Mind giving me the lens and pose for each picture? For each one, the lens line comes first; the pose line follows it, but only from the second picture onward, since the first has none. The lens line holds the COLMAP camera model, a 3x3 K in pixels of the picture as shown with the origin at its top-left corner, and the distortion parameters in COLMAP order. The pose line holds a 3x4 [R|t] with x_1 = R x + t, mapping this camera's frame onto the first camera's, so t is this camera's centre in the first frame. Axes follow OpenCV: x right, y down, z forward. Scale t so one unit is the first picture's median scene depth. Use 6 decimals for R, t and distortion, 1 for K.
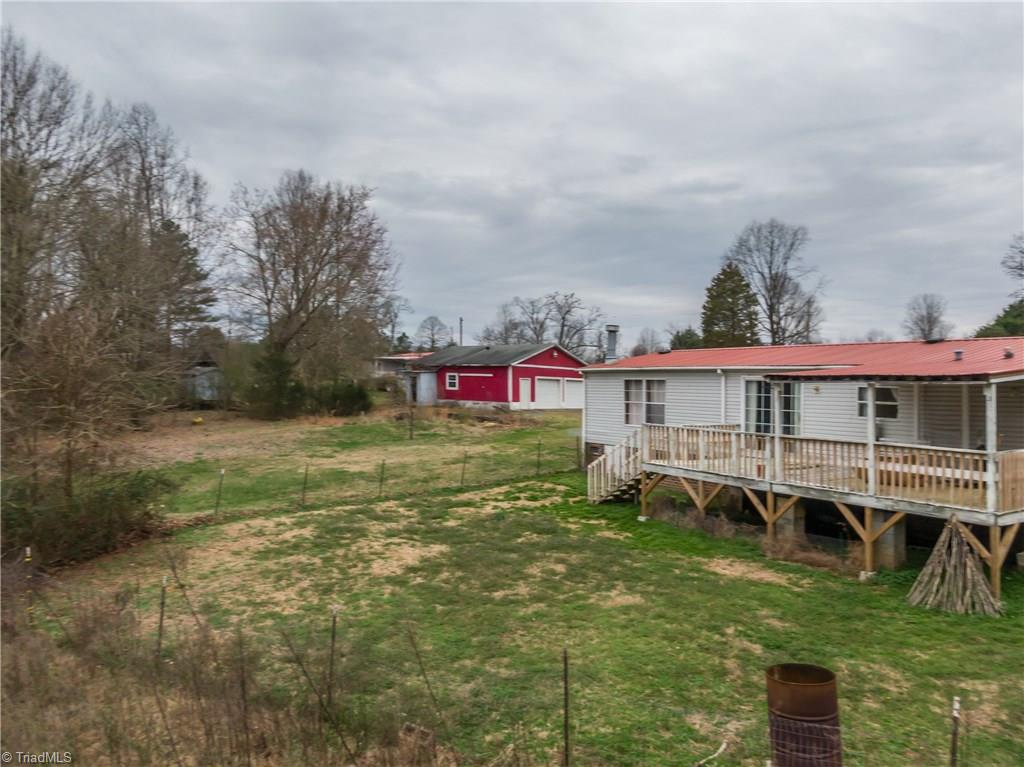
lens RADIAL K [[714.6, 0, 512.8], [0, 714.6, 379.8], [0, 0, 1]] dist [0.019968, -0.021766]
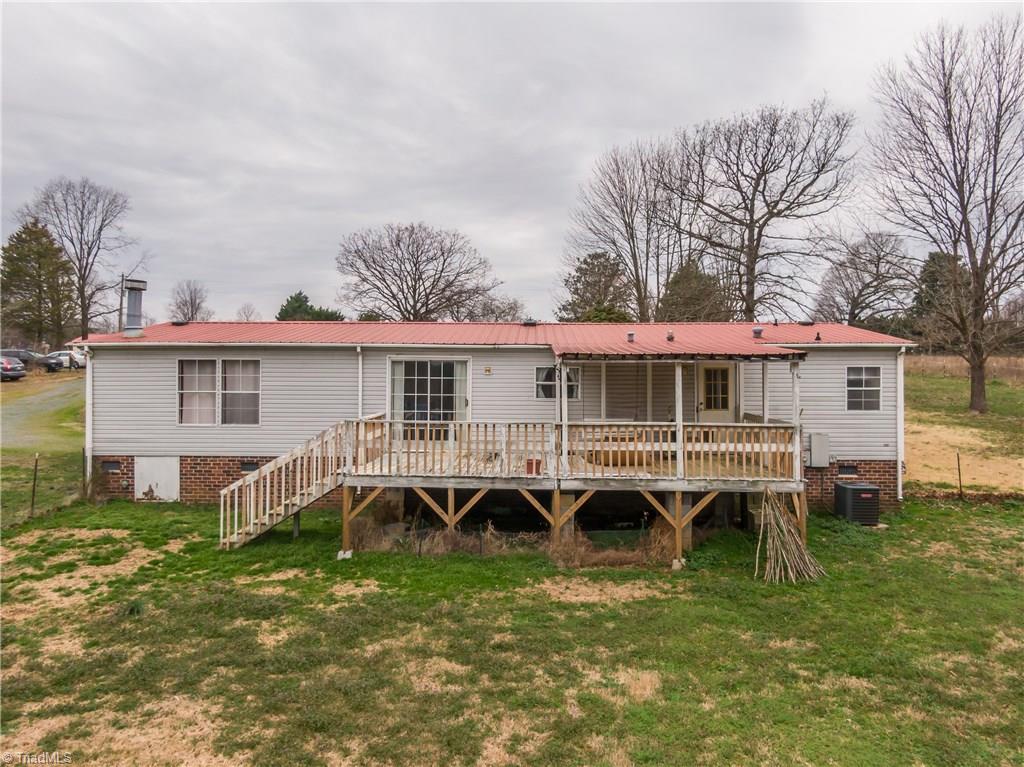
lens RADIAL K [[714.6, 0, 504.8], [0, 714.6, 349.1], [0, 0, 1]] dist [0.019968, -0.021766]
pose [[0.584635, 0.013468, 0.811185, -0.343659], [0.000679, 0.999854, -0.017090, 0.002336], [-0.811296, 0.010542, 0.584540, 0.504487]]
